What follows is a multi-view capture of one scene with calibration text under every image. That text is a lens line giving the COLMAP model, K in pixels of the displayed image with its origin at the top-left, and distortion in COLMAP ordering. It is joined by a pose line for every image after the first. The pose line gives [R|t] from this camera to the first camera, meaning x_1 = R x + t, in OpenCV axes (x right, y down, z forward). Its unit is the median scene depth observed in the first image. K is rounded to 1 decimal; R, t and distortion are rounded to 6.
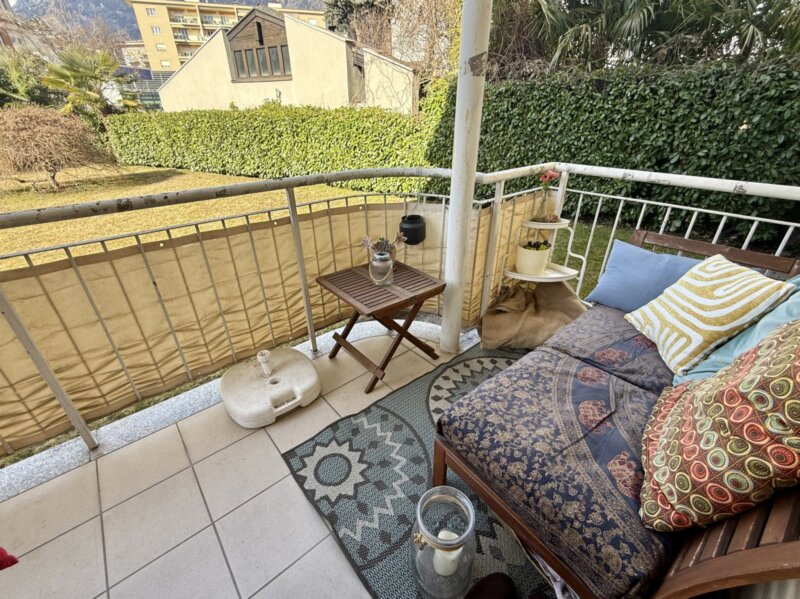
lens RADIAL K [[352.0, 0, 392.8], [0, 352.0, 310.8], [0, 0, 1]] dist [-0.002284, 0.000692]
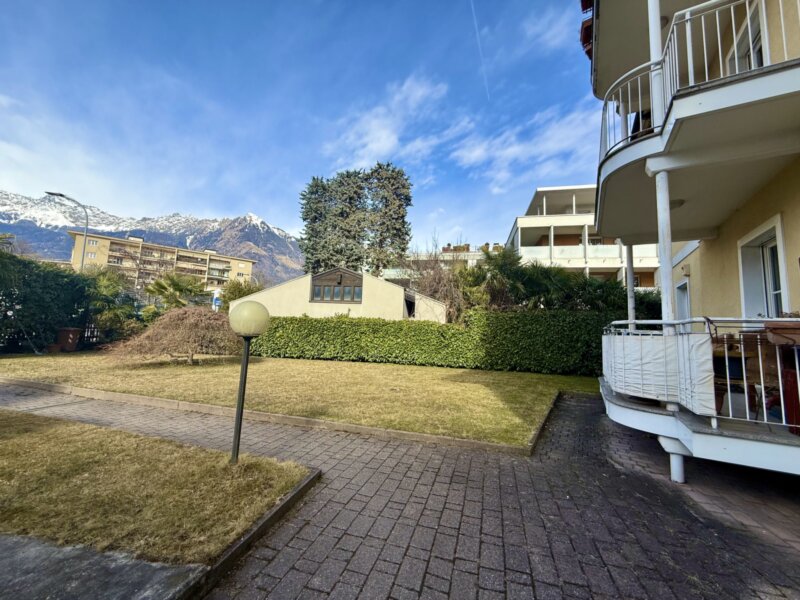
lens RADIAL K [[326.3, 0, 394.8], [0, 326.3, 302.0], [0, 0, 1]] dist [-0.001073, 0.000173]
pose [[0.938063, 0.072792, 0.338732, -6.623104], [0.132468, 0.828042, -0.544792, 1.846085], [-0.320141, 0.555920, 0.767113, -2.203699]]
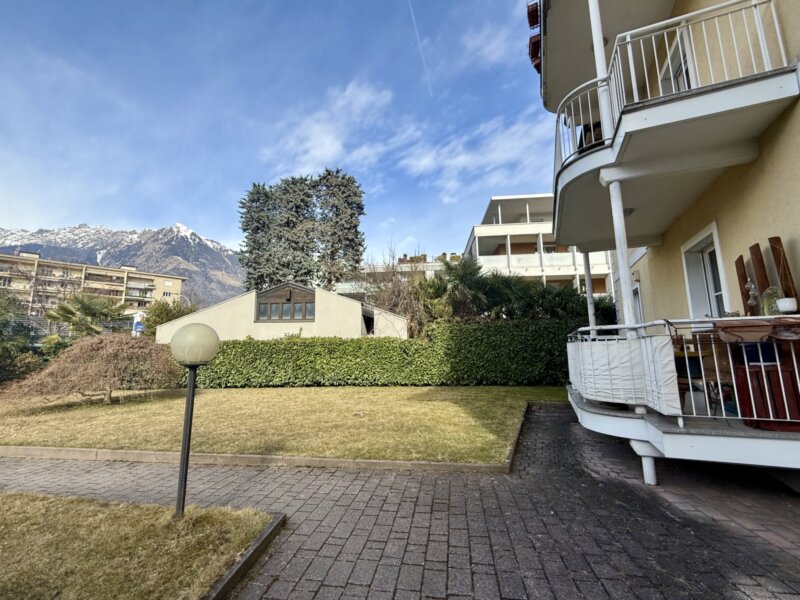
lens RADIAL K [[352.0, 0, 396.5], [0, 352.0, 301.4], [0, 0, 1]] dist [-0.002284, 0.000692]
pose [[0.885637, 0.055792, 0.461014, -6.755848], [0.239421, 0.795780, -0.556247, 1.820167], [-0.397900, 0.603010, 0.691415, -2.145319]]
